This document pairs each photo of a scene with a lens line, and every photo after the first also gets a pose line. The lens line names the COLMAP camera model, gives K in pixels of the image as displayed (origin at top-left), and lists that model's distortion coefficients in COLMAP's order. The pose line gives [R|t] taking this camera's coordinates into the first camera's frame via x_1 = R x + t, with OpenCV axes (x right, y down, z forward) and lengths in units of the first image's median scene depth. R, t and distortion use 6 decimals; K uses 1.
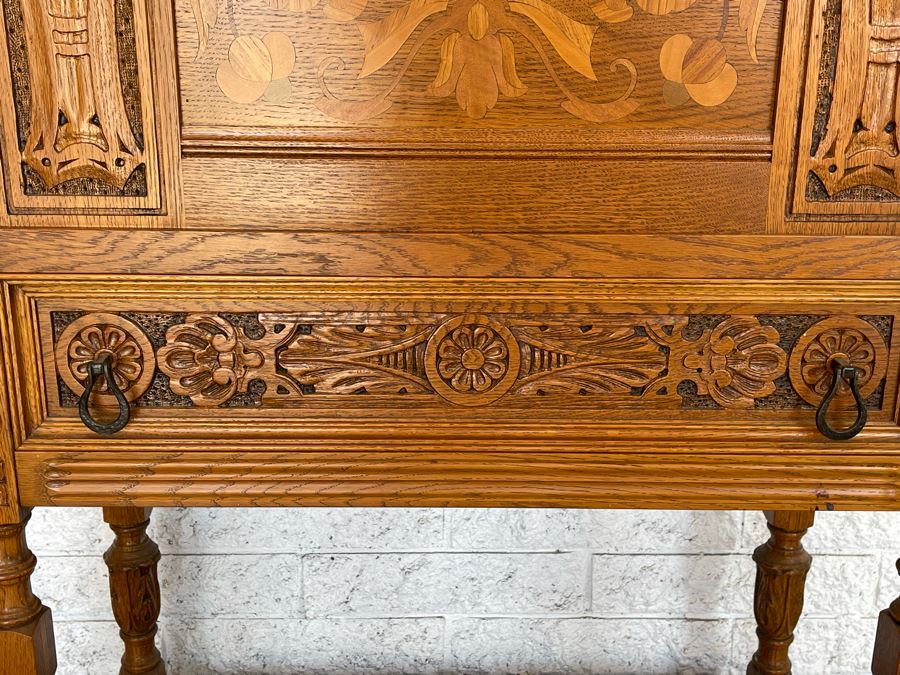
lens RADIAL K [[1034.8, 0, 450.0], [0, 1034.8, 337.5], [0, 0, 1]] dist [0.090566, -0.199514]
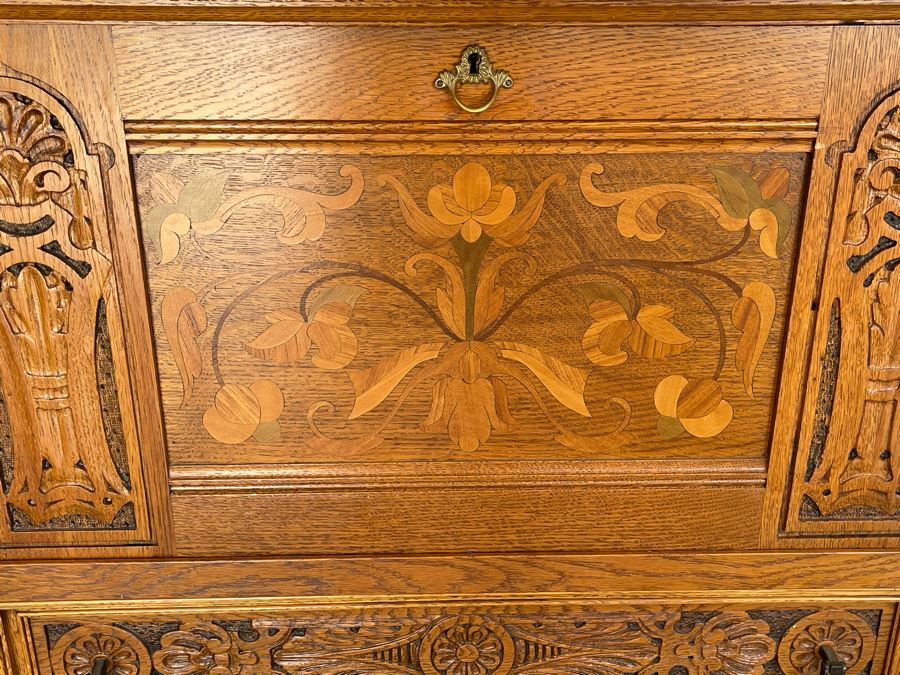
lens RADIAL K [[1034.8, 0, 450.0], [0, 1034.8, 337.5], [0, 0, 1]] dist [0.090566, -0.199514]
pose [[0.999756, -0.015549, 0.015674, -0.005842], [0.013477, 0.992122, 0.124546, -0.410612], [-0.017487, -0.124304, 0.992090, 0.034153]]
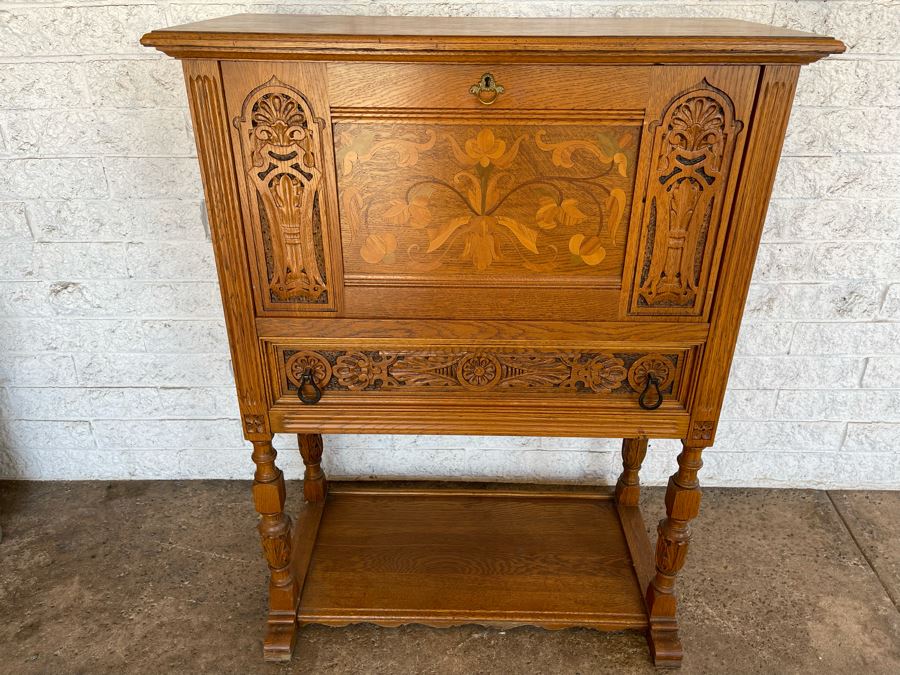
lens RADIAL K [[680.3, 0, 452.5], [0, 680.3, 332.3], [0, 0, 1]] dist [0.059343, -0.075106]
pose [[0.999727, 0.006474, -0.022434, -0.002377], [-0.002049, 0.981413, 0.191895, -0.327567], [0.023259, -0.191797, 0.981159, -0.361200]]
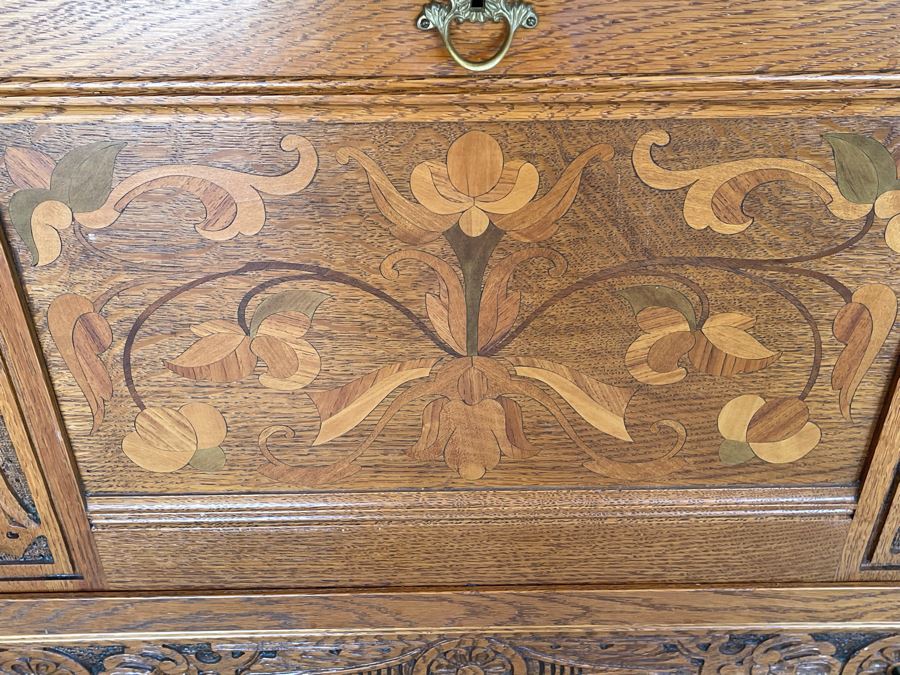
lens RADIAL K [[1043.9, 0, 452.2], [0, 1043.9, 336.5], [0, 0, 1]] dist [0.040842, -0.037999]
pose [[0.999862, -0.016481, -0.002040, 0.013471], [0.016131, 0.934692, 0.355092, -0.540325], [-0.003945, -0.355076, 0.934829, 0.299595]]
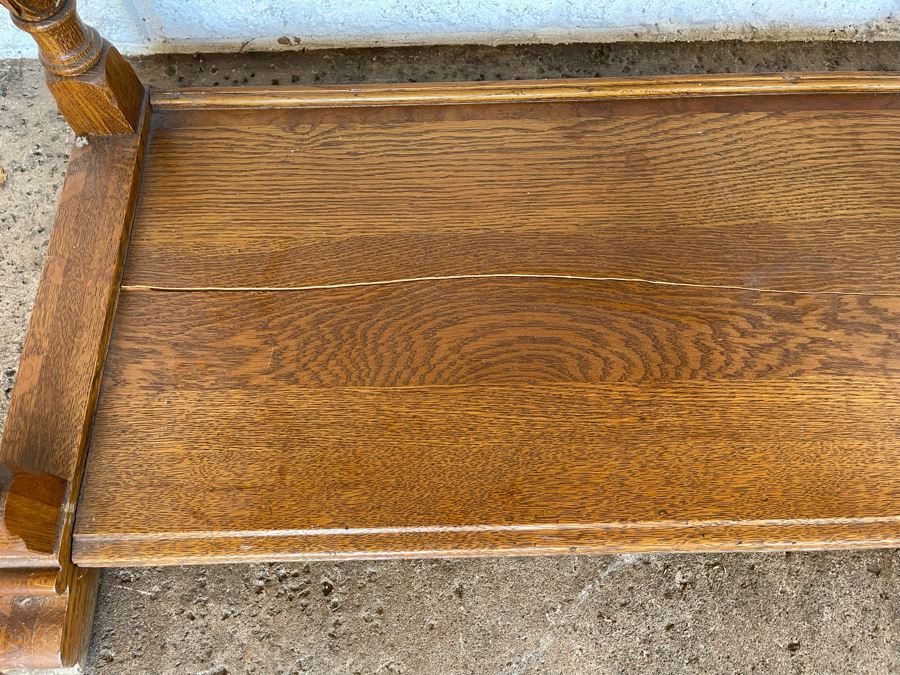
lens RADIAL K [[680.1, 0, 452.5], [0, 680.1, 334.5], [0, 0, 1]] dist [0.060787, -0.075739]
pose [[0.999682, -0.020094, -0.015208, -0.114950], [0.024540, 0.638936, 0.768869, 0.178816], [-0.005732, -0.768998, 0.639226, 0.967199]]
